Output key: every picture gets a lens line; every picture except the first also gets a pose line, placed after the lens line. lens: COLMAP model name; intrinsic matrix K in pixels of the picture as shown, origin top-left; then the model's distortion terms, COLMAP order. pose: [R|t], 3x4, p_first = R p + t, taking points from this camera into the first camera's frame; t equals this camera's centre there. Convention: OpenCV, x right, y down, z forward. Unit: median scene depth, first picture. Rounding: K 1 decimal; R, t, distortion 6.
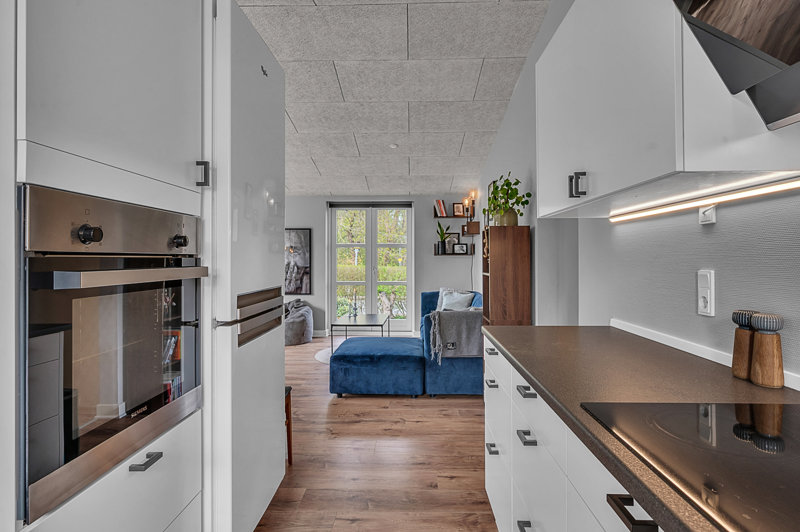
lens RADIAL K [[402.3, 0, 391.9], [0, 402.3, 254.9], [0, 0, 1]] dist [0.000923, 0.001200]
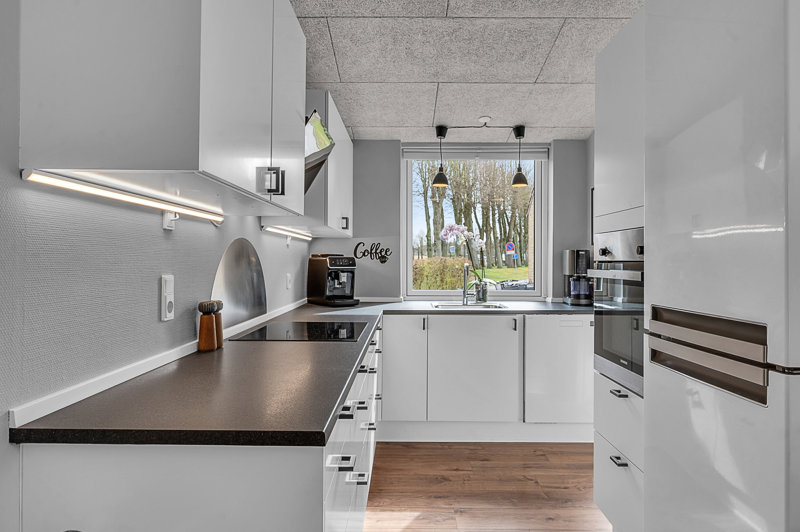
lens RADIAL K [[495.2, 0, 419.5], [0, 495.2, 261.2], [0, 0, 1]] dist [0.000862, 0.000608]
pose [[-0.999076, -0.002539, -0.042908, 0.153874], [-0.002136, 0.999953, -0.009438, 0.011788], [0.042930, -0.009338, -0.999034, 1.793735]]
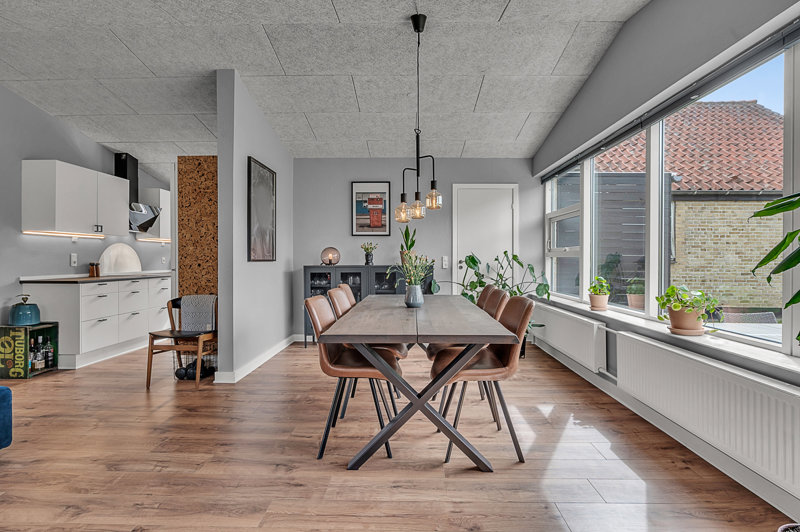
lens RADIAL K [[402.3, 0, 391.9], [0, 402.3, 254.9], [0, 0, 1]] dist [0.000923, 0.001200]
pose [[-0.999863, 0.002198, 0.016417, -1.715766], [0.001925, 0.999859, -0.016666, 0.089335], [-0.016452, -0.016632, -0.999726, 3.636557]]
